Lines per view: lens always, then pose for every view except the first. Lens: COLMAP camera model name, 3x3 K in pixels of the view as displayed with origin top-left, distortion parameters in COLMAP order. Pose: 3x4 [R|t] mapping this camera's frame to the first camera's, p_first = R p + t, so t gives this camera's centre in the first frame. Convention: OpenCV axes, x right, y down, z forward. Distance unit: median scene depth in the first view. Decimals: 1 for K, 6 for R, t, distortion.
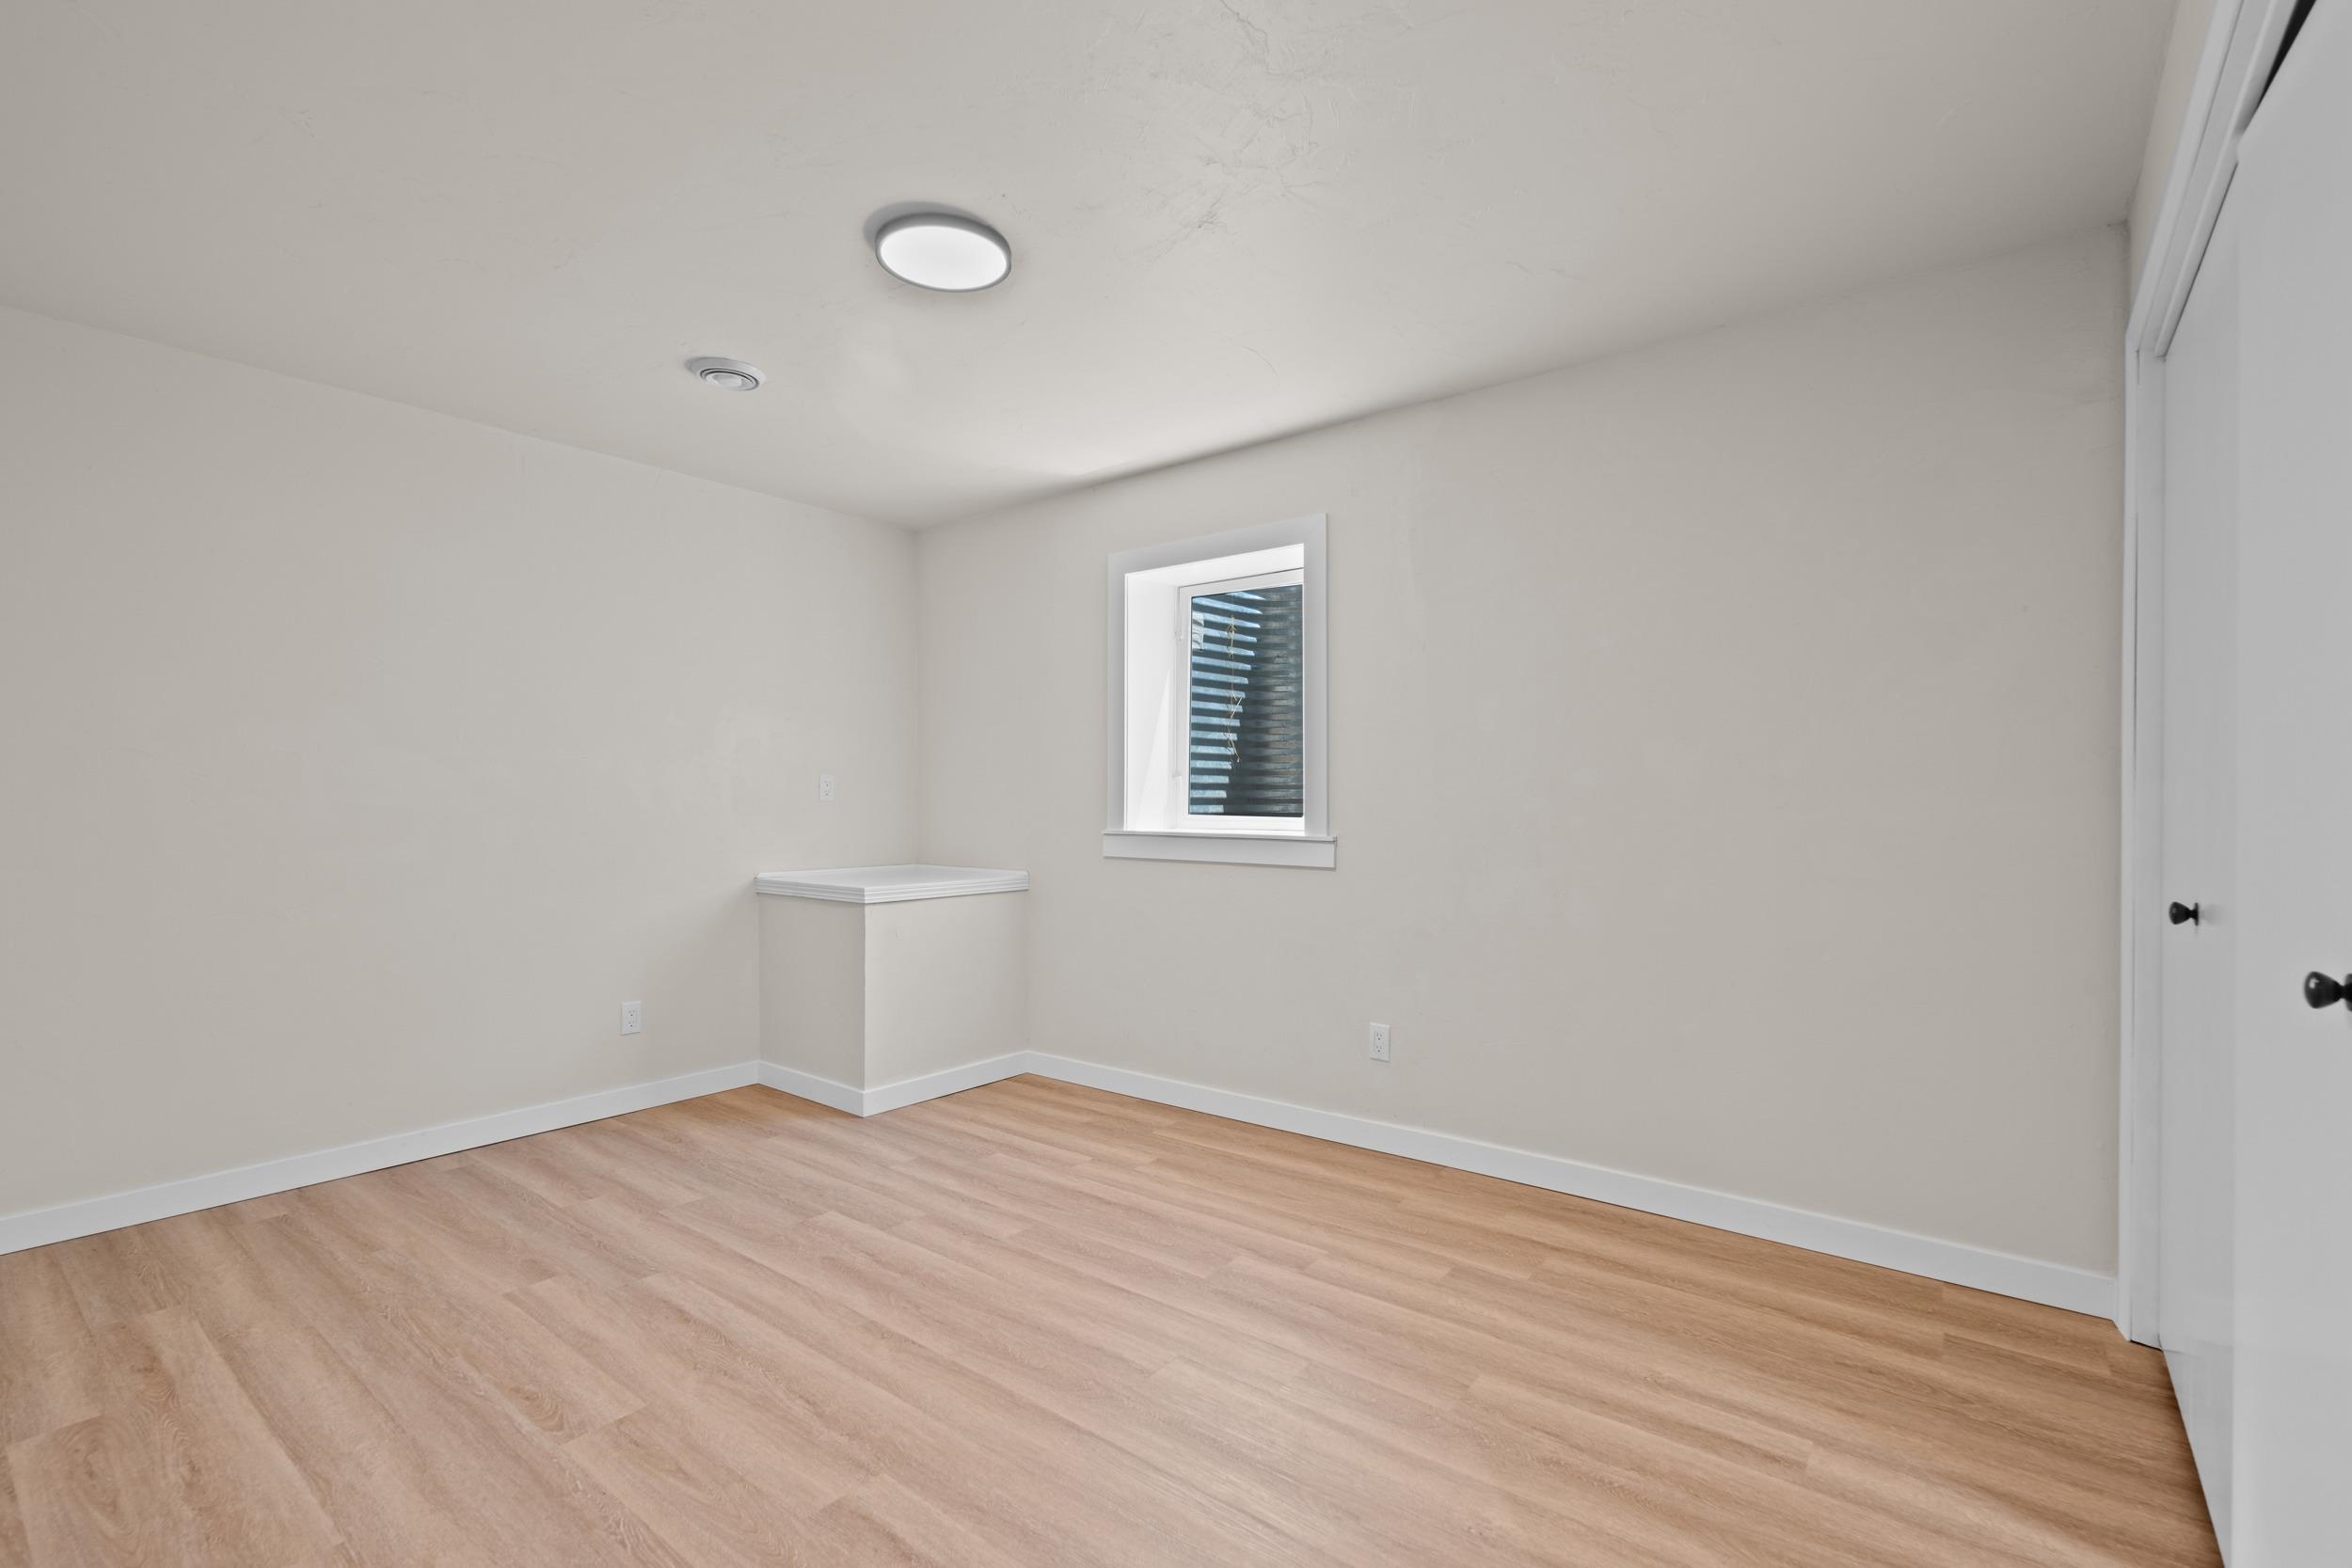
lens RADIAL K [[1047.7, 0, 1174.6], [0, 1047.7, 796.7], [0, 0, 1]] dist [-0.000813, 0.000084]
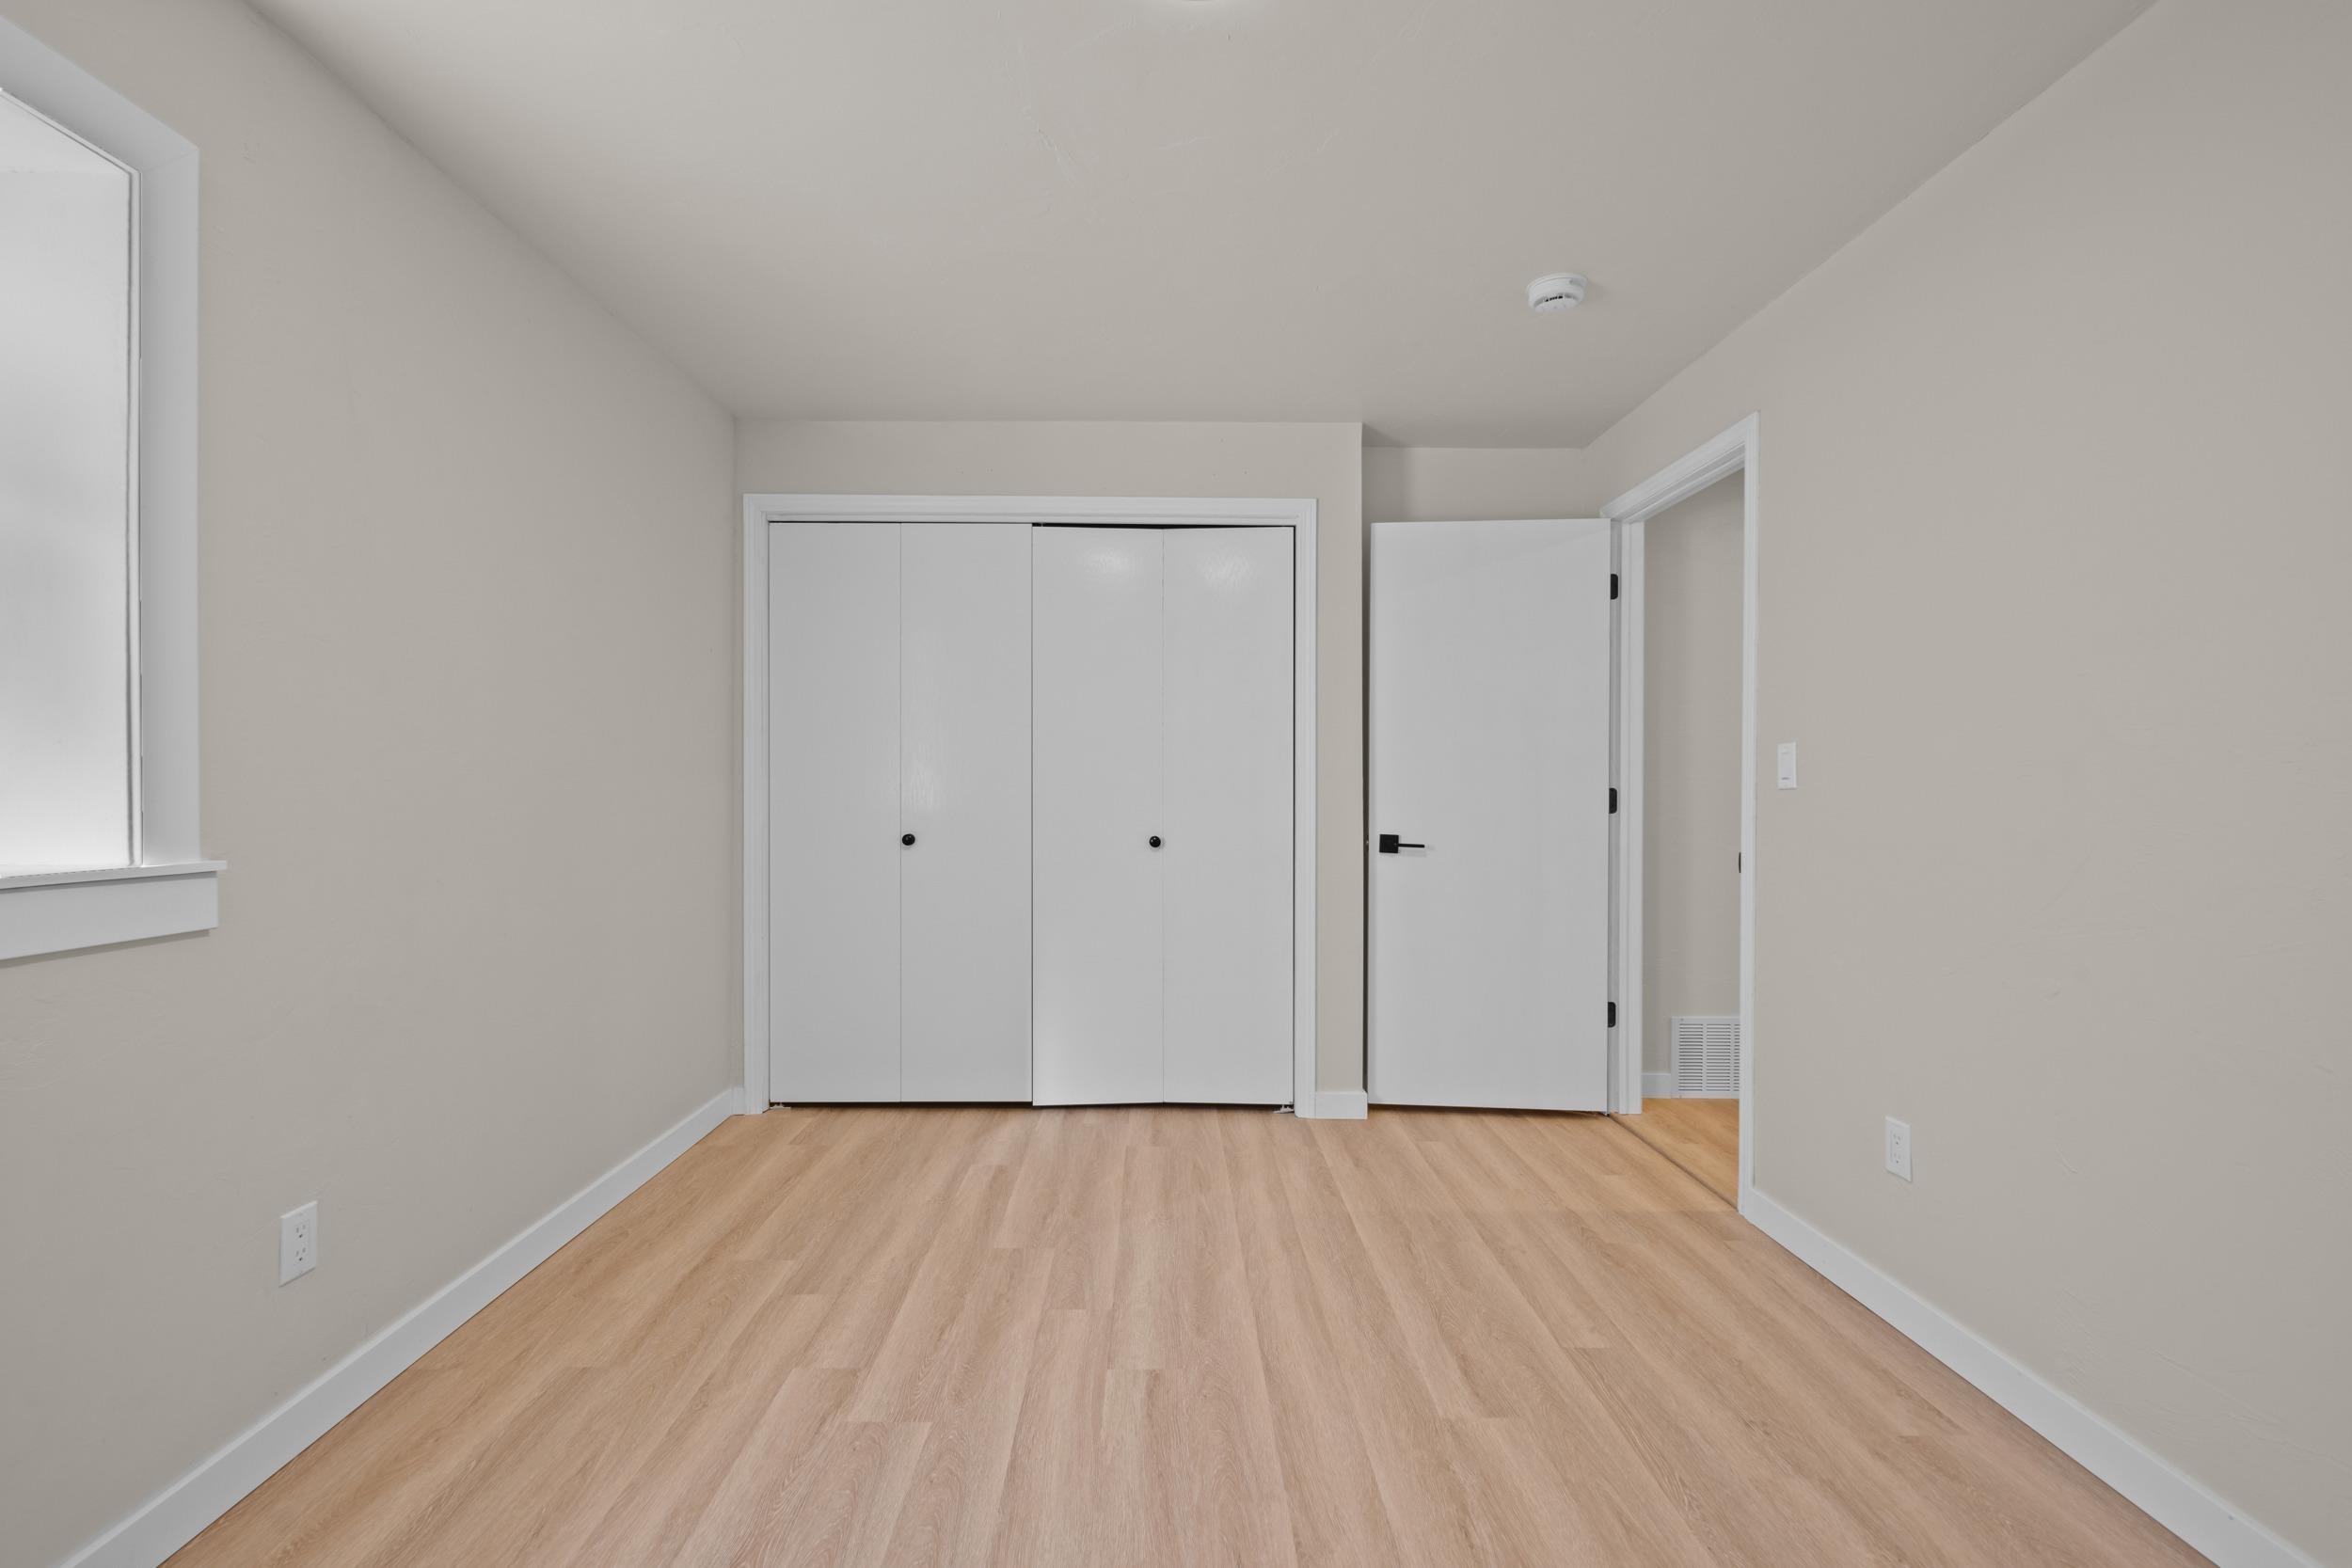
lens RADIAL K [[1047.7, 0, 1171.7], [0, 1047.7, 783.2], [0, 0, 1]] dist [-0.000813, 0.000084]
pose [[-0.636076, -0.001624, 0.771625, -0.811576], [-0.004072, 0.999991, -0.001252, 0.004661], [-0.771616, -0.003939, -0.636077, 1.661567]]
